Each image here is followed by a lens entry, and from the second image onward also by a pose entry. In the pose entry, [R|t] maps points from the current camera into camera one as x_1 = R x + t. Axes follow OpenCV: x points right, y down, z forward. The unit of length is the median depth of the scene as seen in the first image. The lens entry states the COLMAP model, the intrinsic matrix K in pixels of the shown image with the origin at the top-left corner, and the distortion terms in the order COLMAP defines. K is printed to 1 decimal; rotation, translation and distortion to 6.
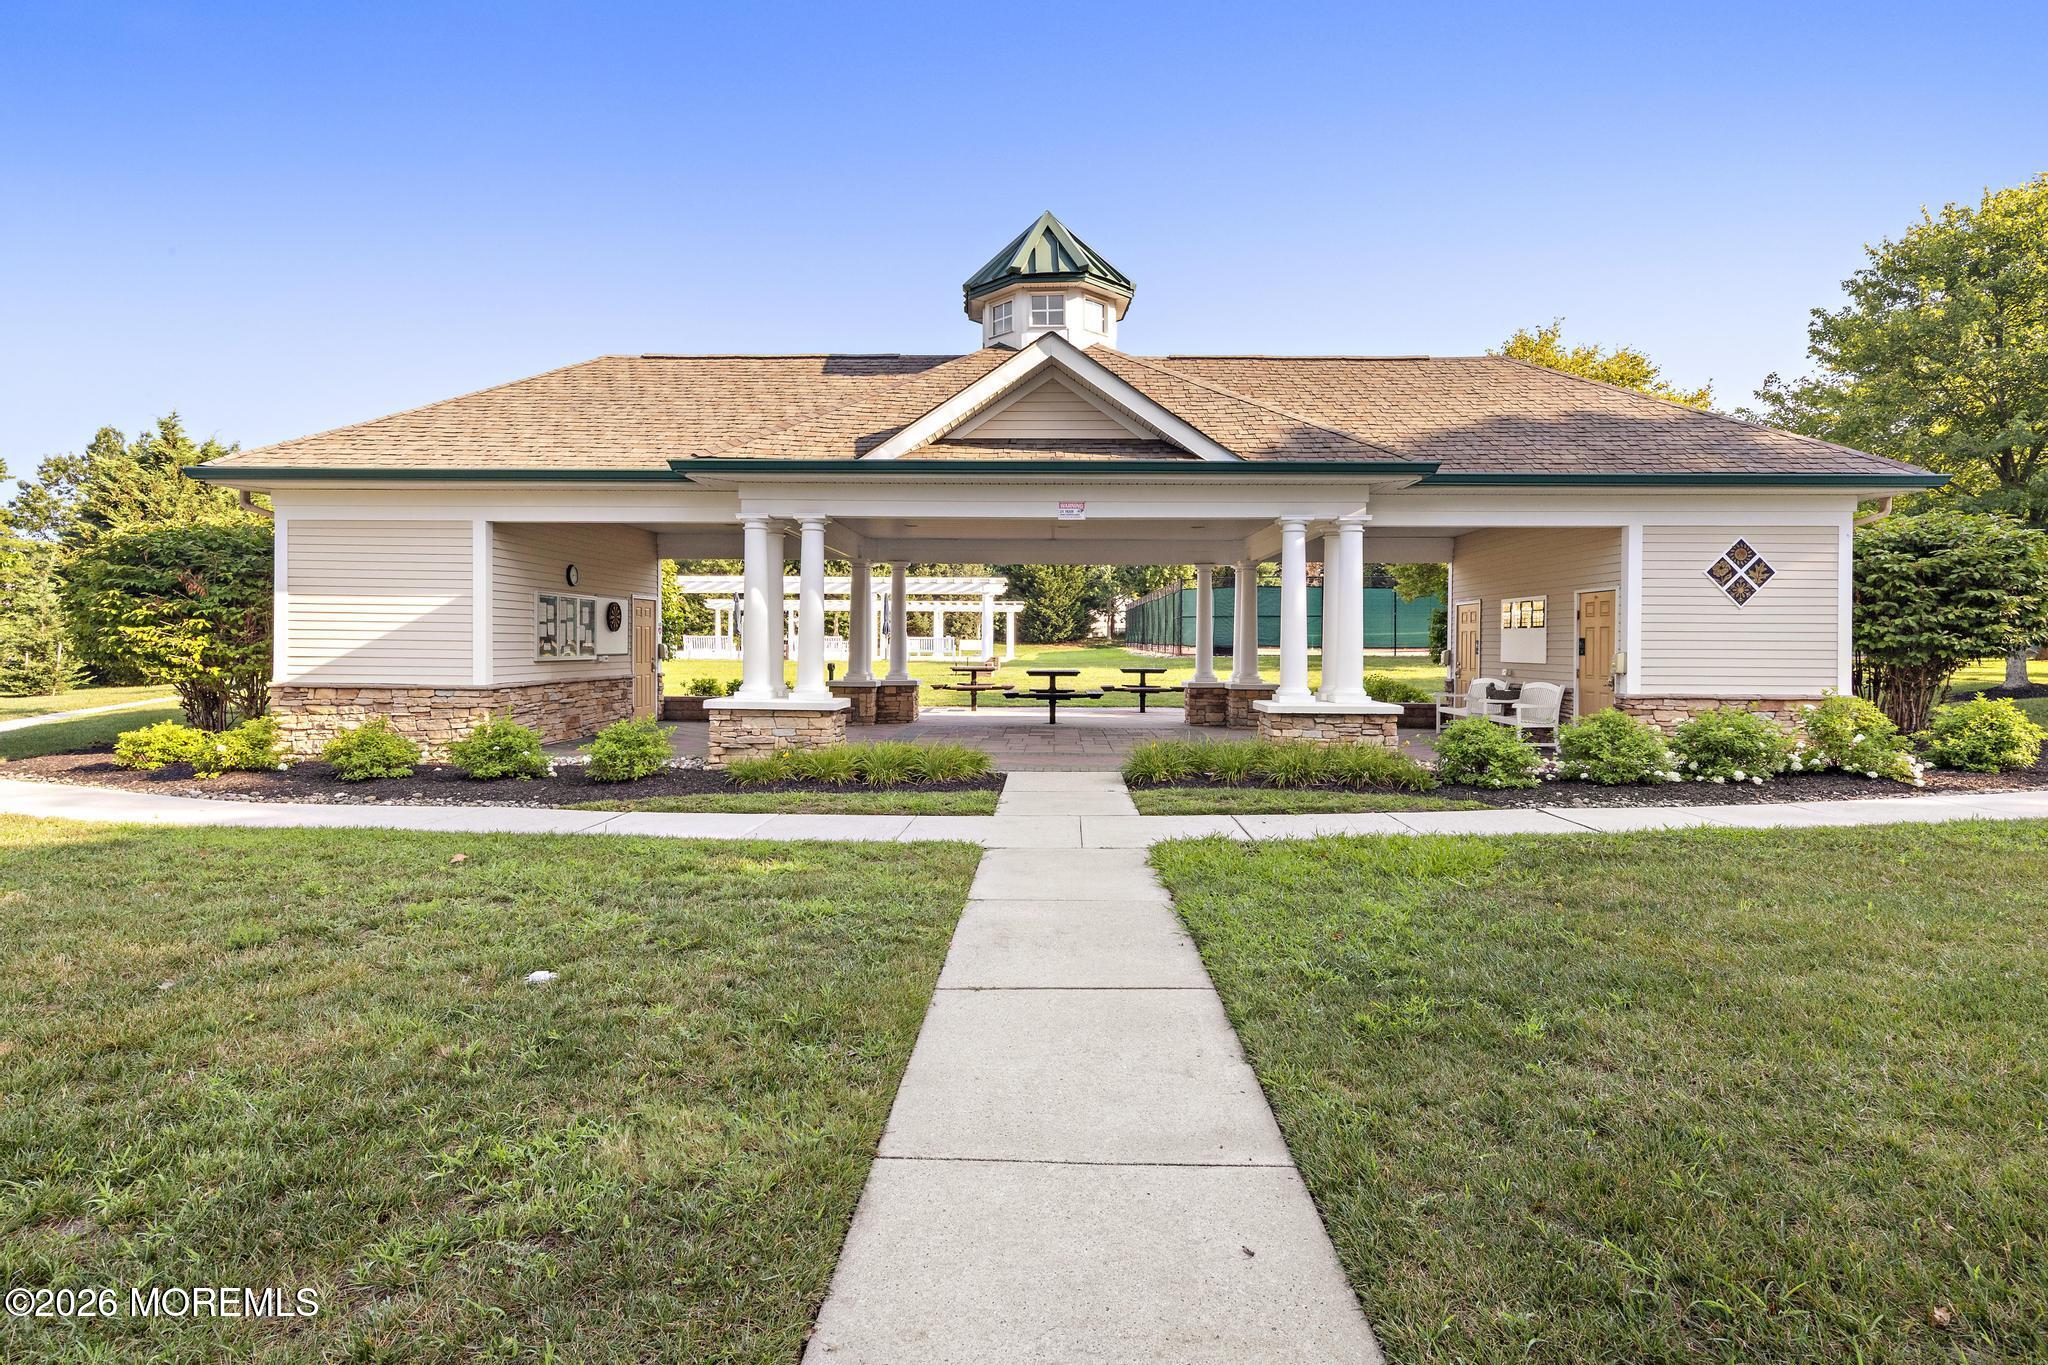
lens RADIAL K [[1094.8, 0, 1022.7], [0, 1094.8, 665.2], [0, 0, 1]] dist [0.016459, 0.000540]
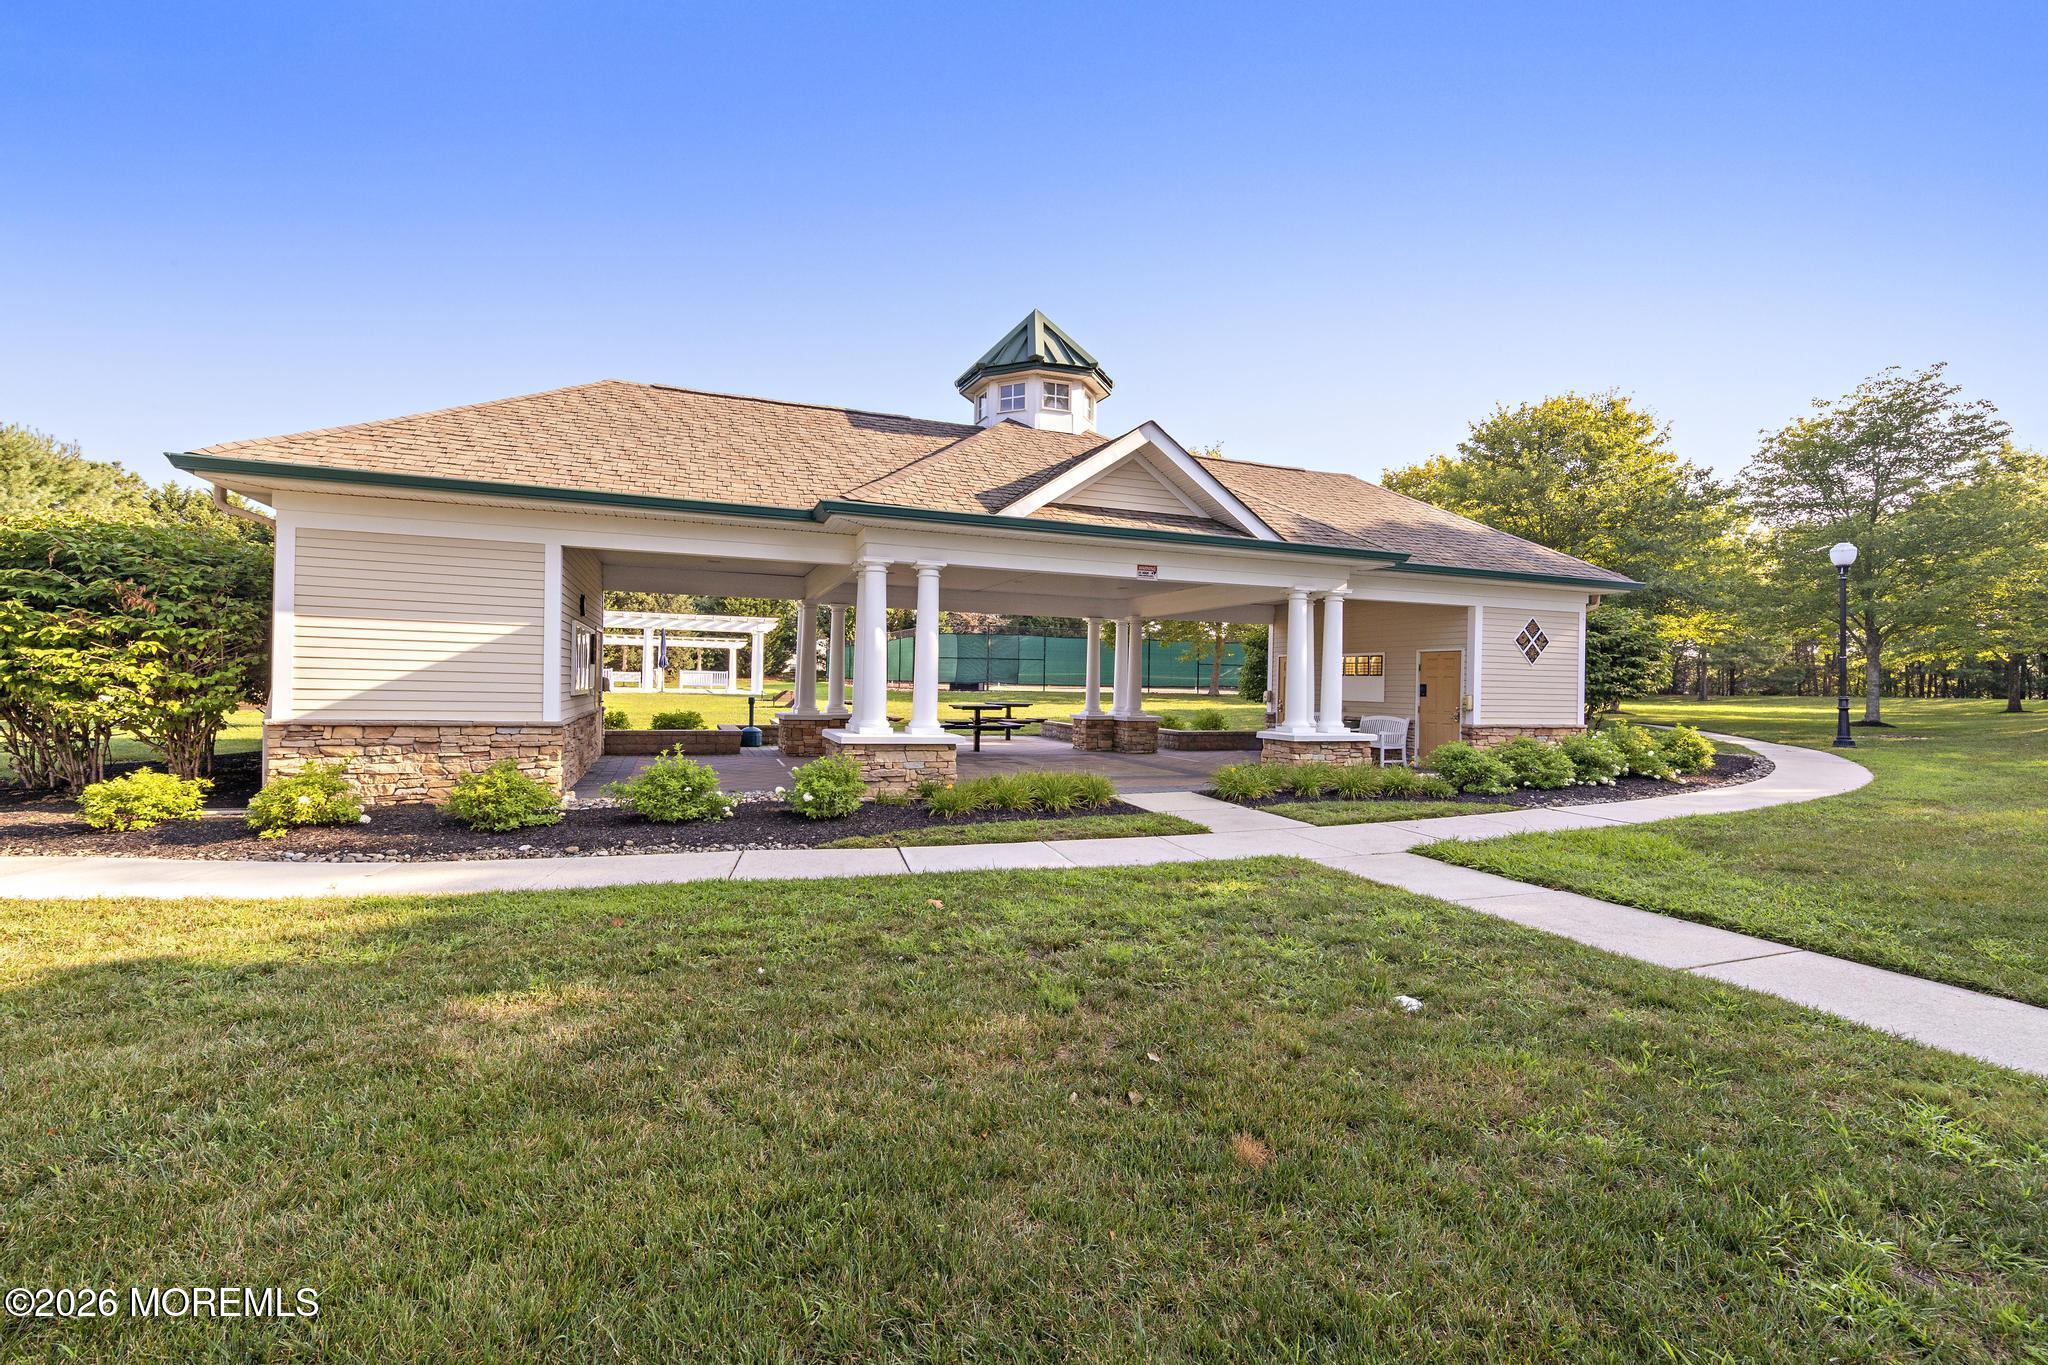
lens RADIAL K [[939.1, 0, 1031.9], [0, 939.1, 688.8], [0, 0, 1]] dist [0.015408, -0.000589]
pose [[0.917492, 0.009584, 0.397638, -0.432013], [-0.006287, 0.999934, -0.009595, -0.004398], [-0.397703, 0.006303, 0.917492, 0.107738]]
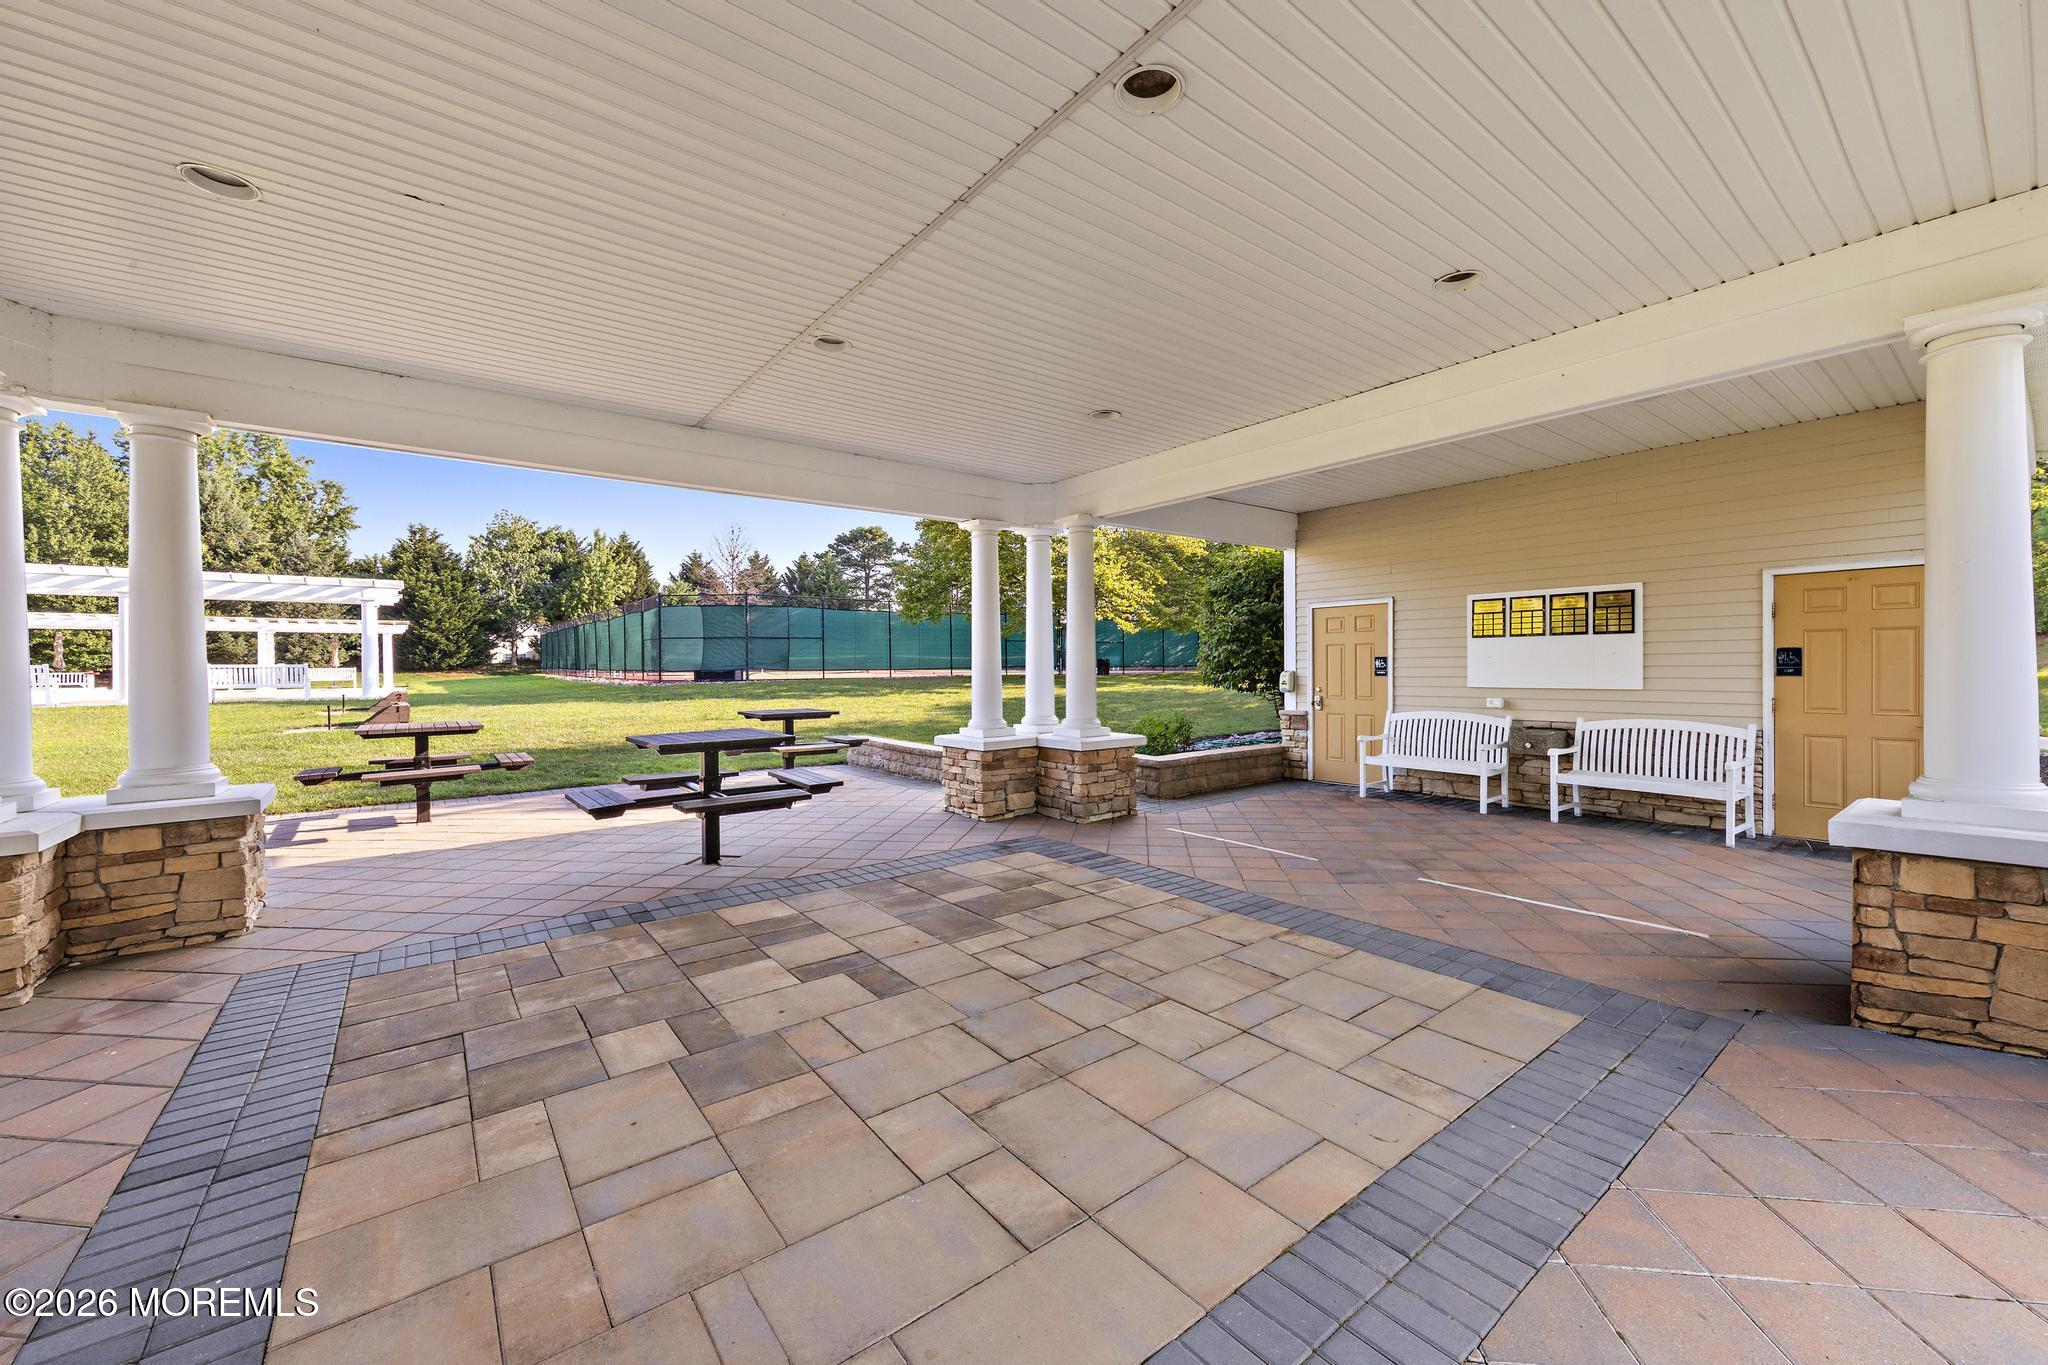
lens RADIAL K [[787.6, 0, 1016.7], [0, 787.6, 668.5], [0, 0, 1]] dist [0.011352, -0.000001]
pose [[0.772032, -0.015368, 0.635397, -0.102906], [0.026098, 0.999631, -0.007532, -0.021464], [-0.635047, 0.022397, 0.772149, 0.962467]]
